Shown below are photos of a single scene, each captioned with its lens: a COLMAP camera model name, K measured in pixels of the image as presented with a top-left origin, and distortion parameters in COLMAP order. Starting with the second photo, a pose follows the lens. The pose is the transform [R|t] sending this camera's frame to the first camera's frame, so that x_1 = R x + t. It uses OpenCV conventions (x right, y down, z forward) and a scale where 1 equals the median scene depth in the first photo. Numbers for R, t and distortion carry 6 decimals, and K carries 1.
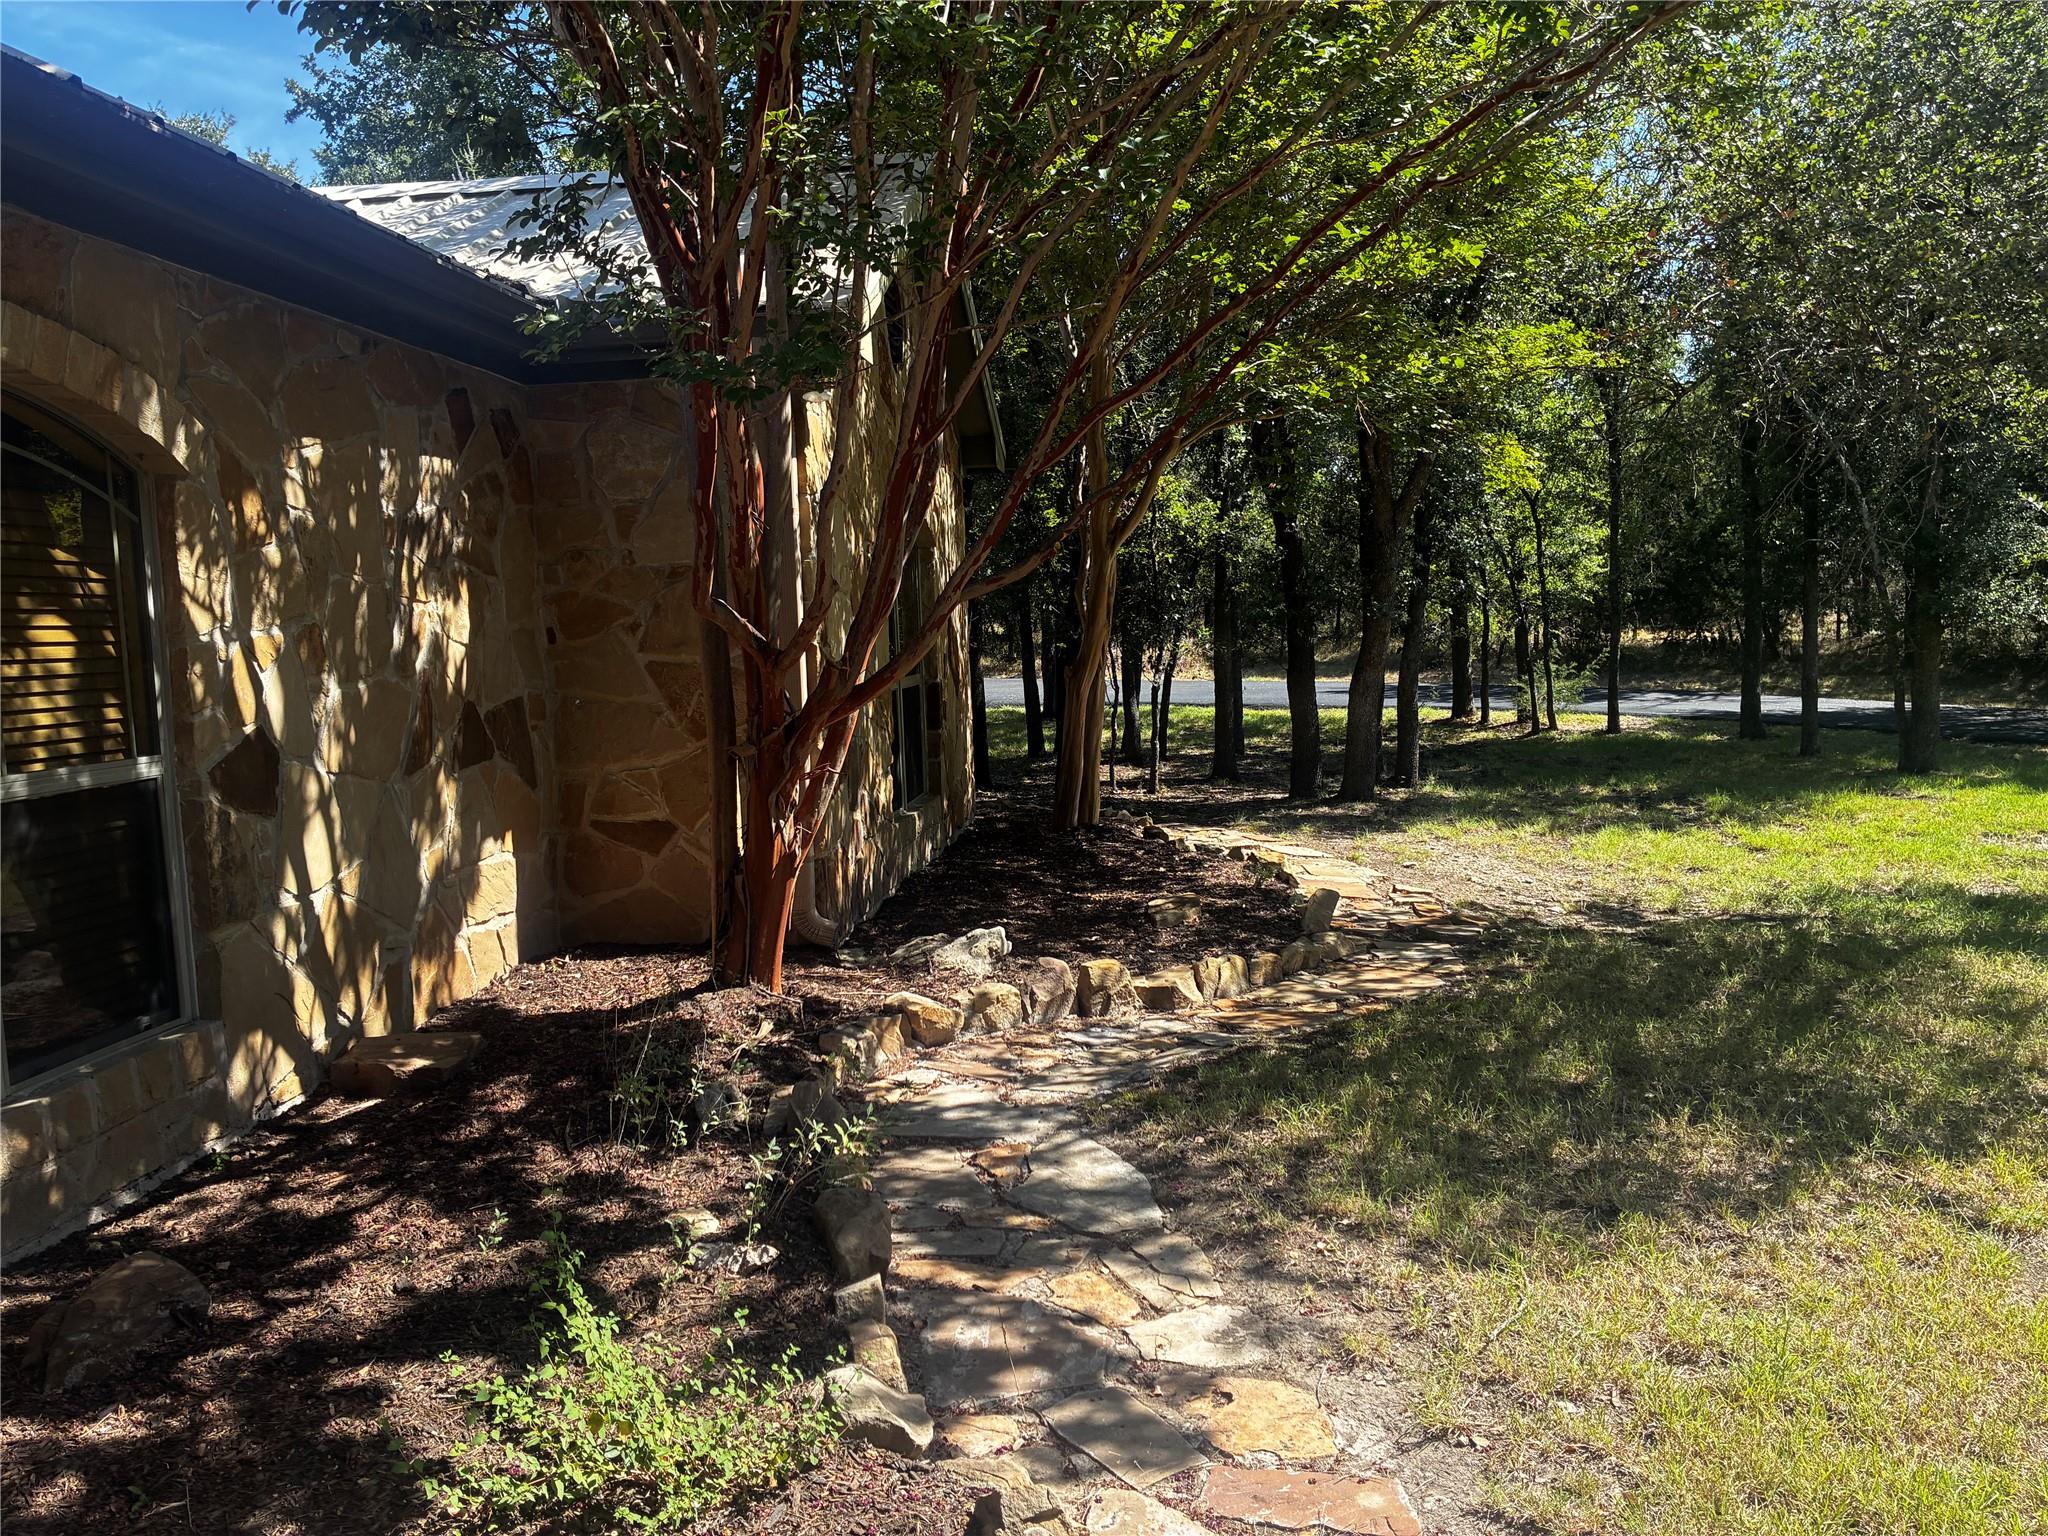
lens RADIAL K [[1569.2, 0, 1021.3], [0, 1569.2, 766.1], [0, 0, 1]] dist [0.054246, -0.057687]
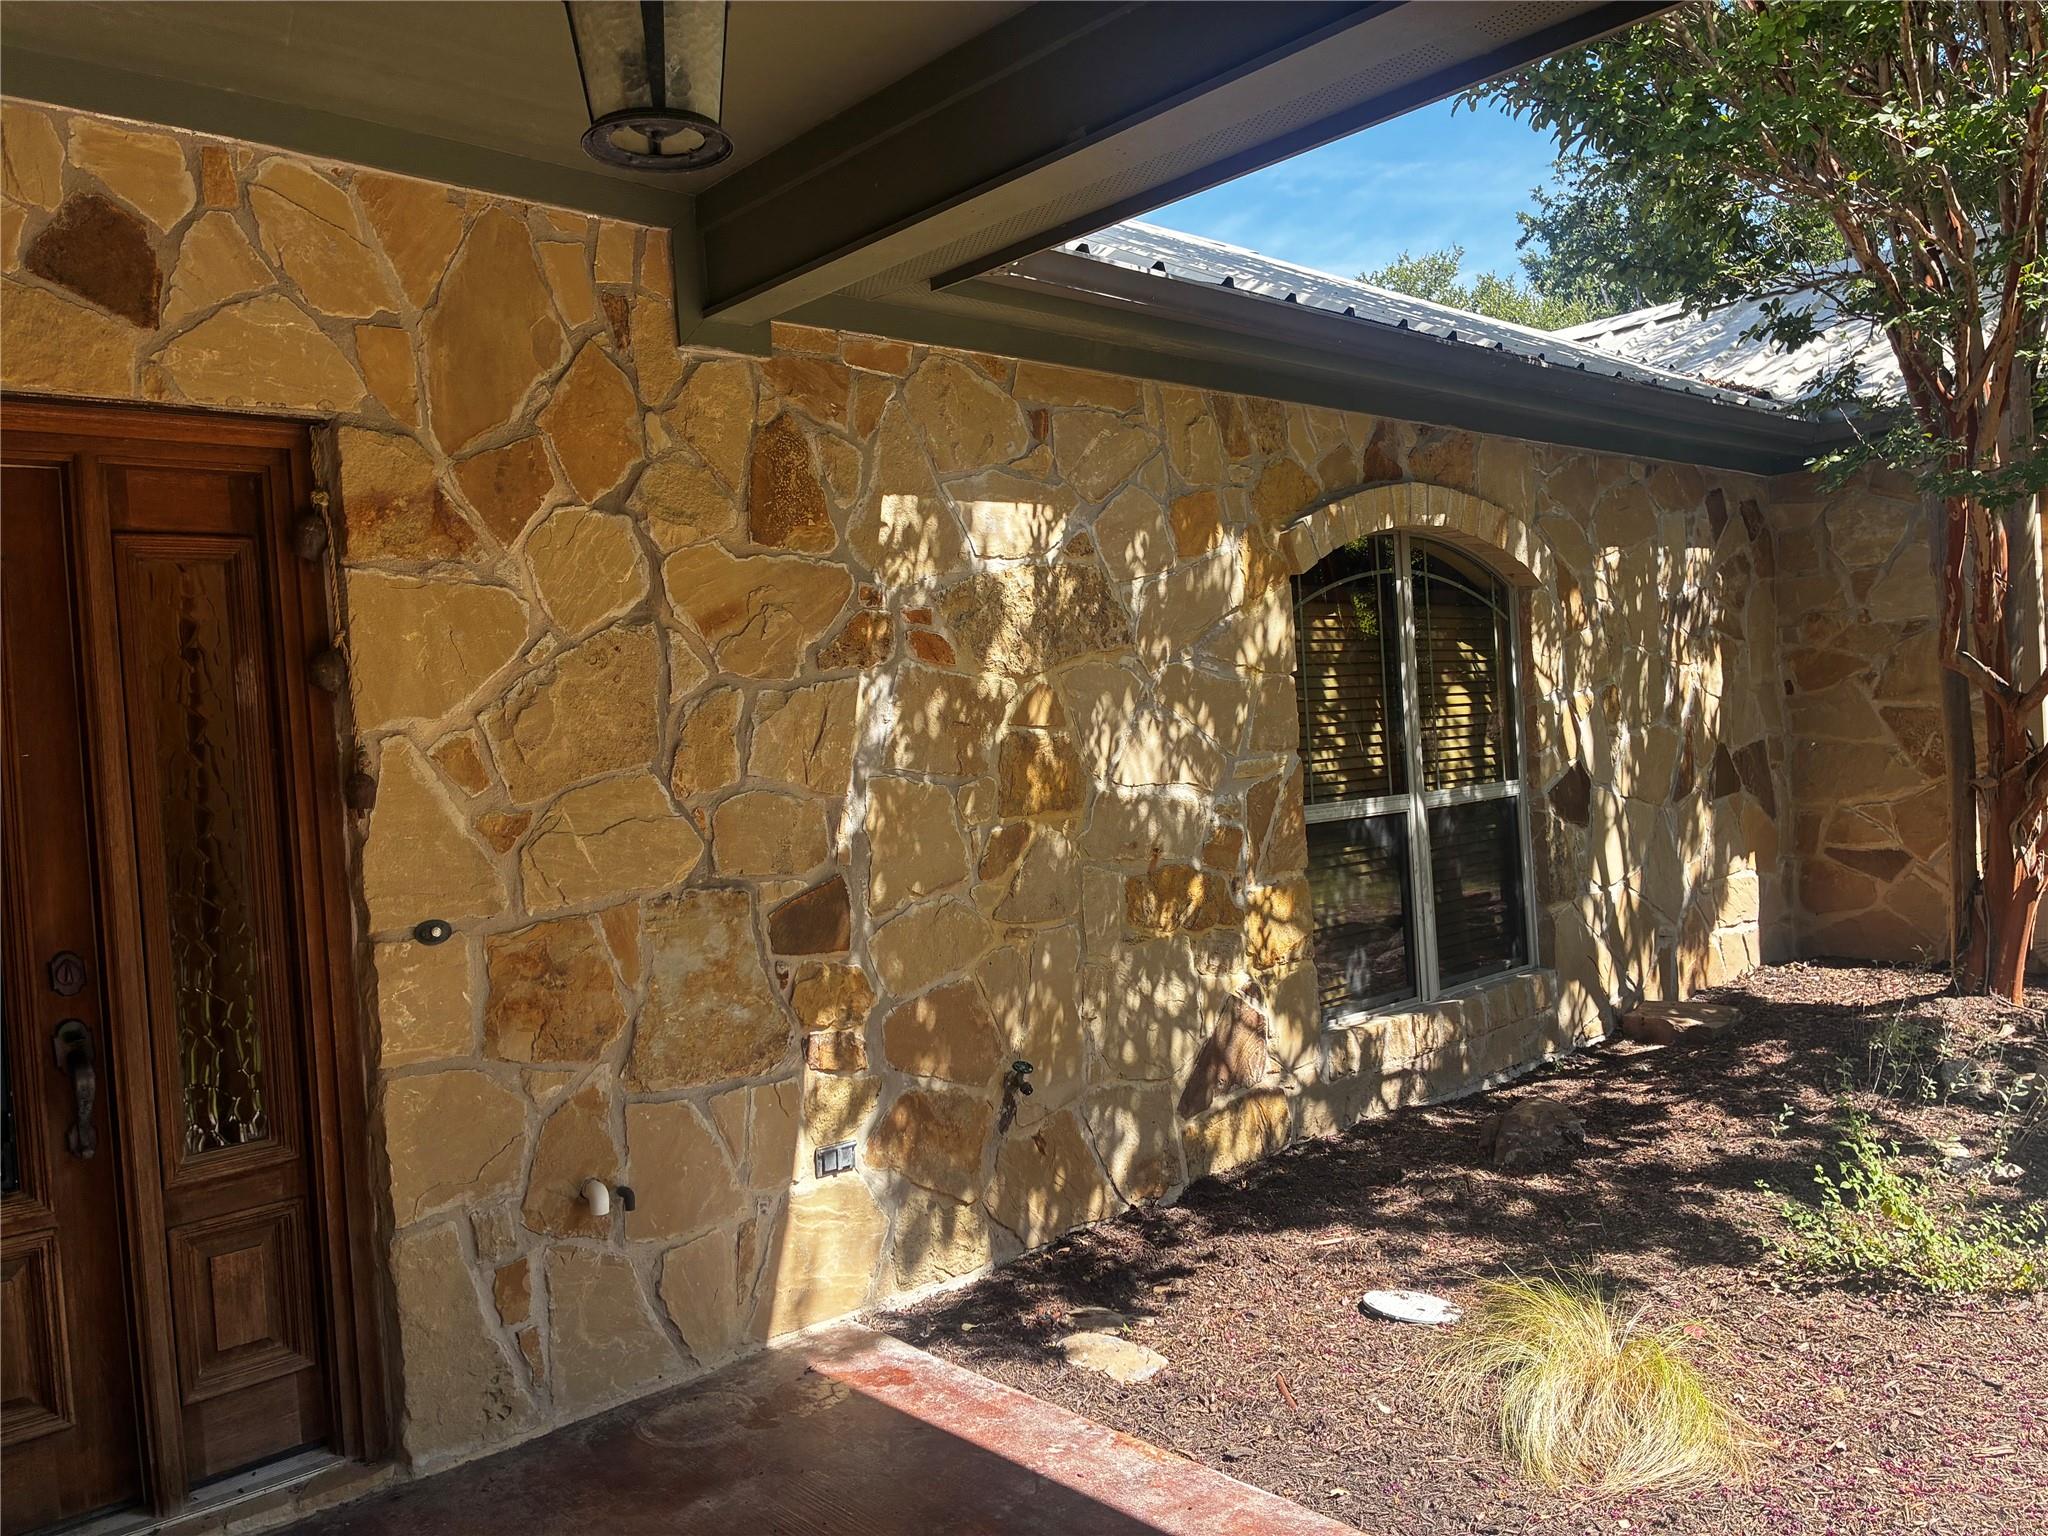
lens RADIAL K [[1569.2, 0, 1025.1], [0, 1569.2, 759.2], [0, 0, 1]] dist [0.054246, -0.057687]
pose [[0.759364, -0.003104, -0.650659, 0.045965], [-0.022242, 0.999280, -0.030725, 0.025220], [0.650286, 0.037803, 0.758748, -0.341180]]
